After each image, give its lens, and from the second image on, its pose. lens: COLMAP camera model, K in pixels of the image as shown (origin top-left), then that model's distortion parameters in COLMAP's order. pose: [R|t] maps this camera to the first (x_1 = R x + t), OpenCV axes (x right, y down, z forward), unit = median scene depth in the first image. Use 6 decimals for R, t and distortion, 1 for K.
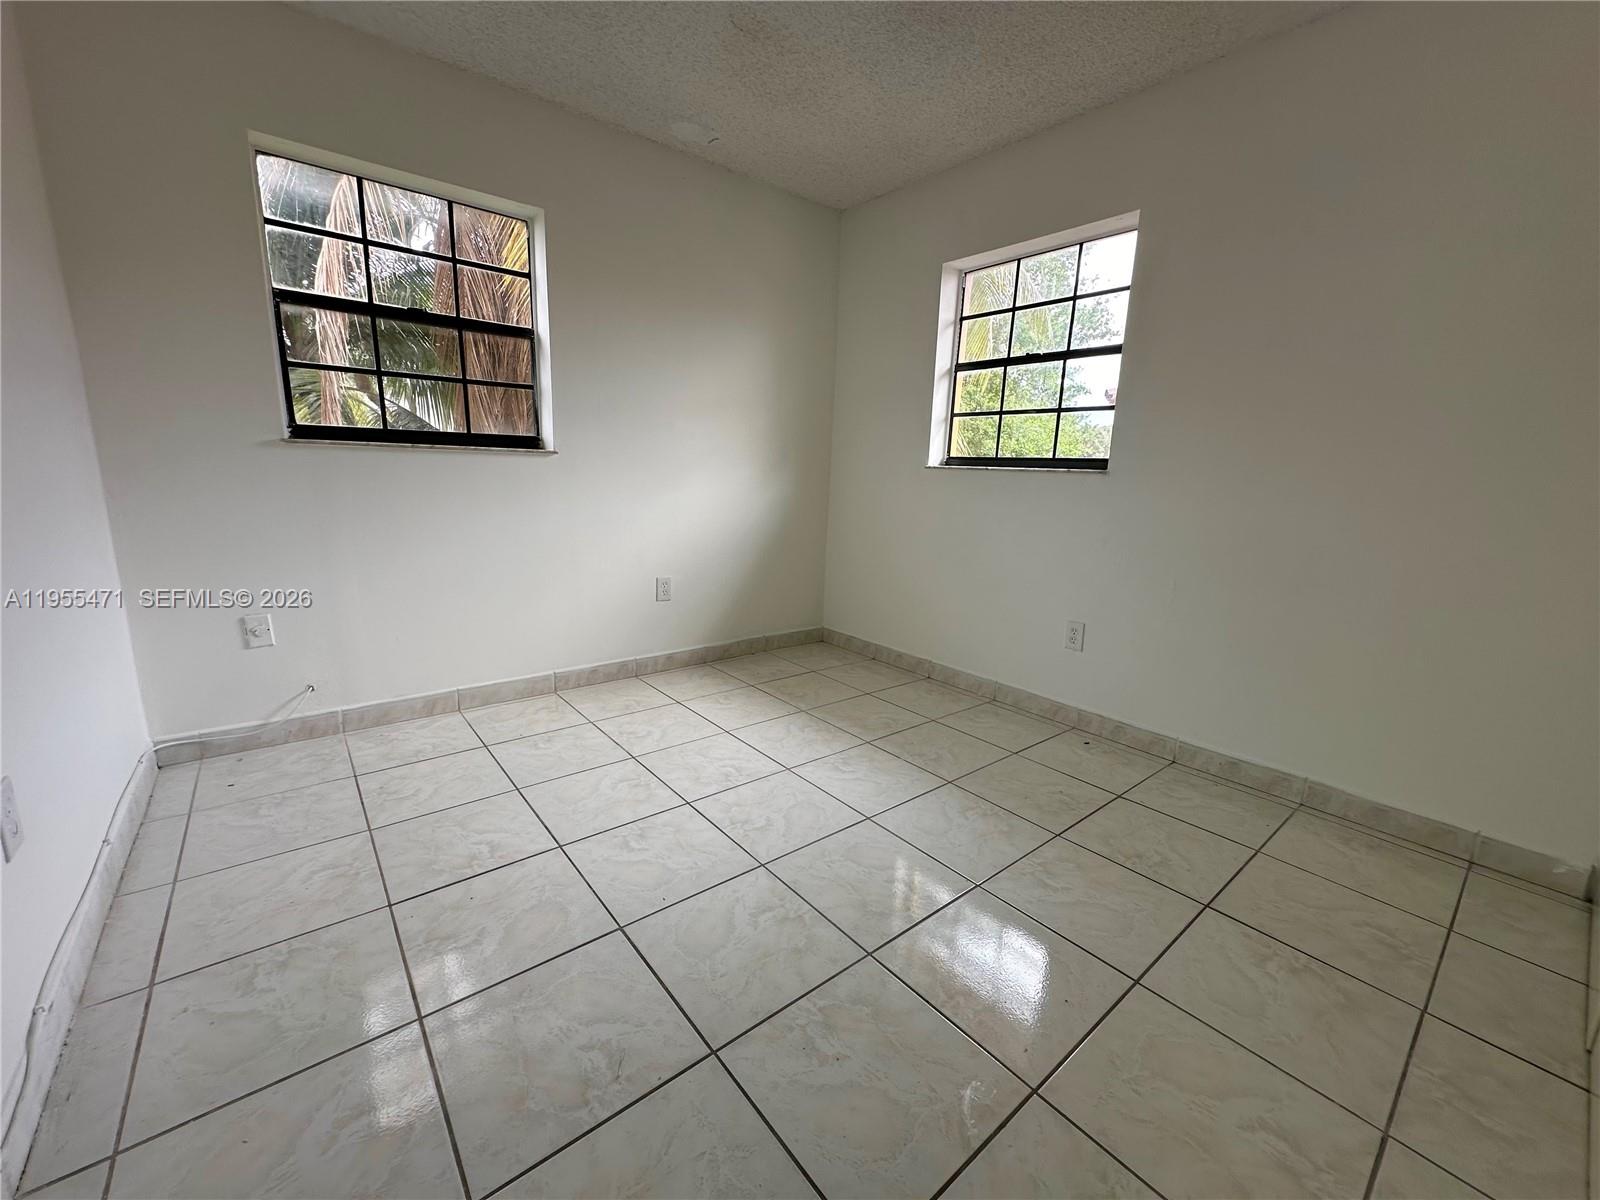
lens RADIAL K [[637.0, 0, 801.8], [0, 637.0, 603.4], [0, 0, 1]] dist [0.002127, -0.000146]
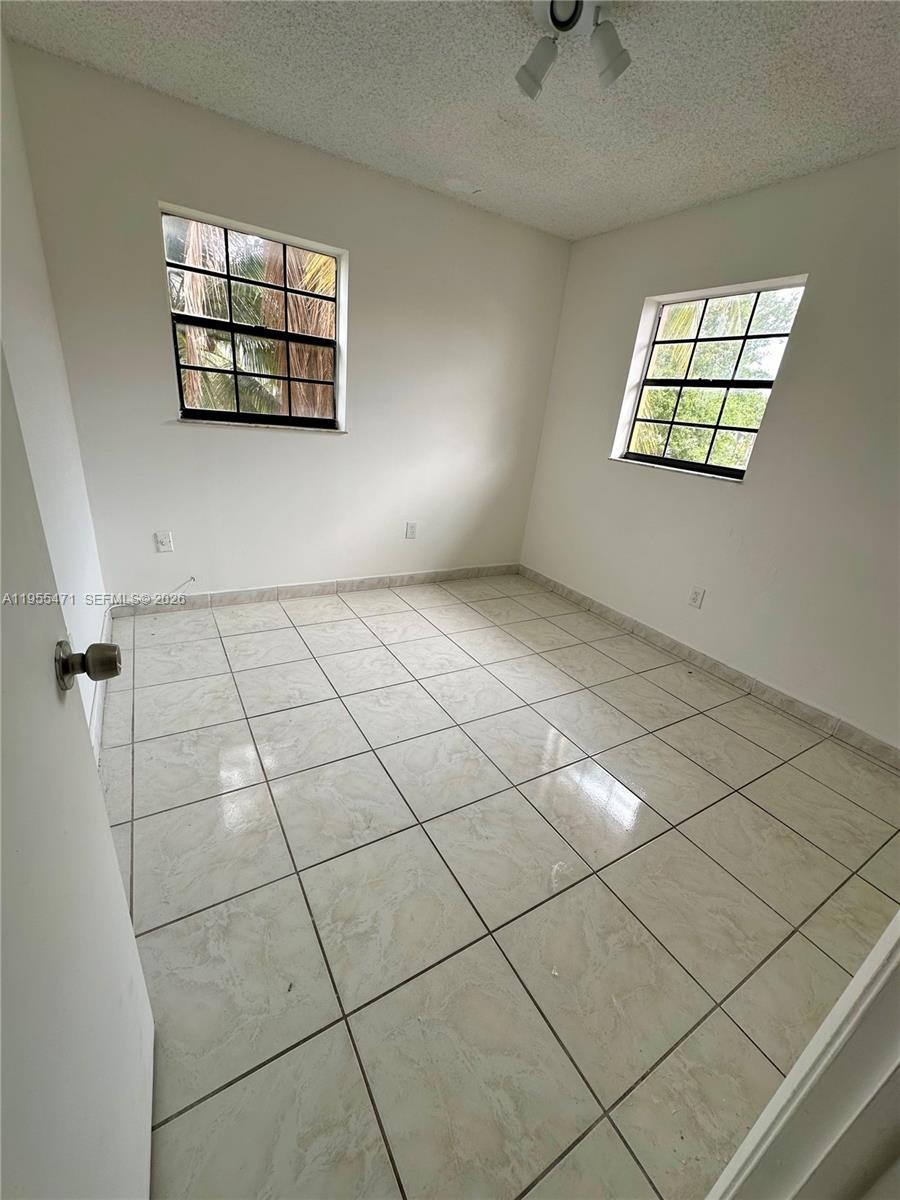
lens RADIAL K [[477.7, 0, 451.1], [0, 477.7, 603.3], [0, 0, 1]] dist [0.002127, -0.000146]
pose [[0.987636, 0.114744, -0.106815, 0.012304], [-0.094909, 0.979957, 0.175148, -0.086945], [0.124771, -0.162845, 0.978731, -0.121098]]
